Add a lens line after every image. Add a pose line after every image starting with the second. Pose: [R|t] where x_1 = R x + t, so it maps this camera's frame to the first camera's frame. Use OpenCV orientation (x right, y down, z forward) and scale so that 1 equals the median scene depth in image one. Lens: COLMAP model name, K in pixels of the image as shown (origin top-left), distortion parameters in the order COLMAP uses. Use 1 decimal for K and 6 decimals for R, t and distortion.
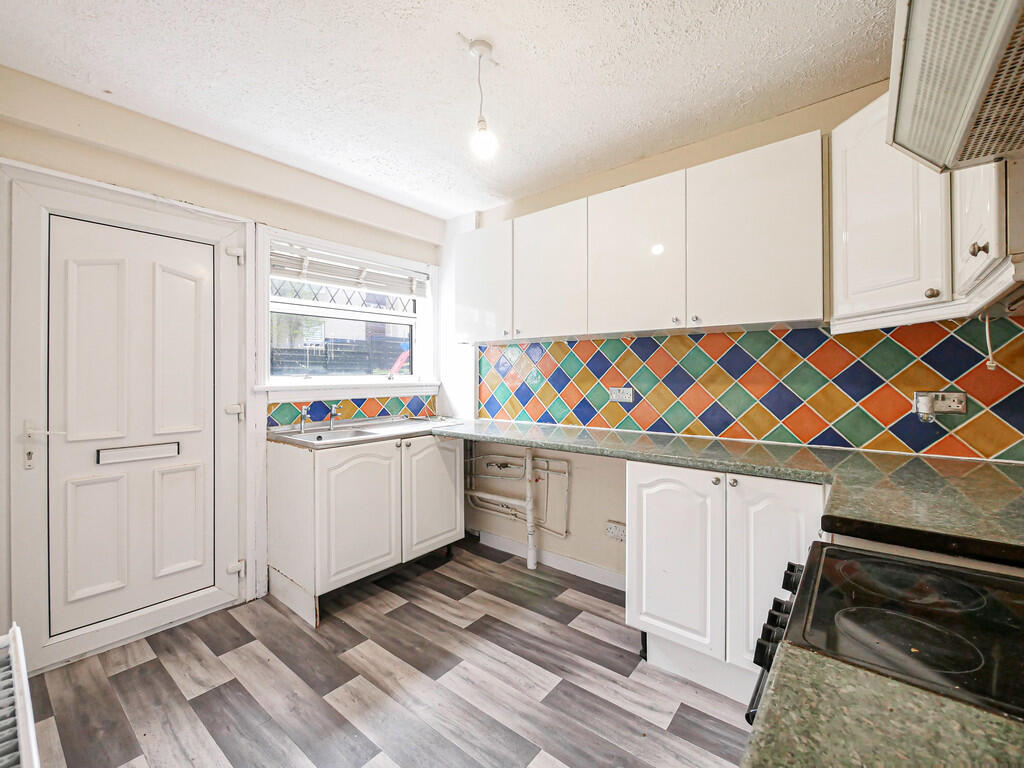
lens RADIAL K [[438.1, 0, 512.7], [0, 438.1, 371.3], [0, 0, 1]] dist [0.000540, 0.000233]
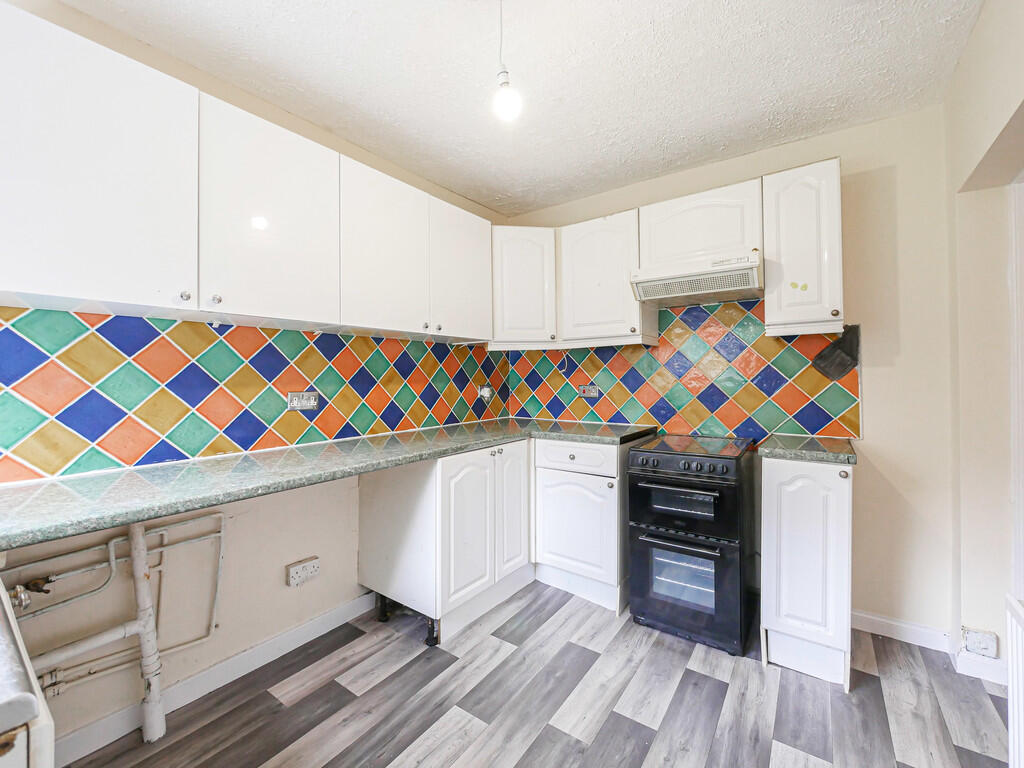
lens RADIAL K [[438.1, 0, 512.7], [0, 438.1, 371.3], [0, 0, 1]] dist [0.000540, 0.000233]
pose [[-0.063490, 0.013830, 0.997887, -0.677684], [-0.002400, 0.999899, -0.014011, 0.011078], [-0.997980, -0.003284, -0.063450, 0.775537]]
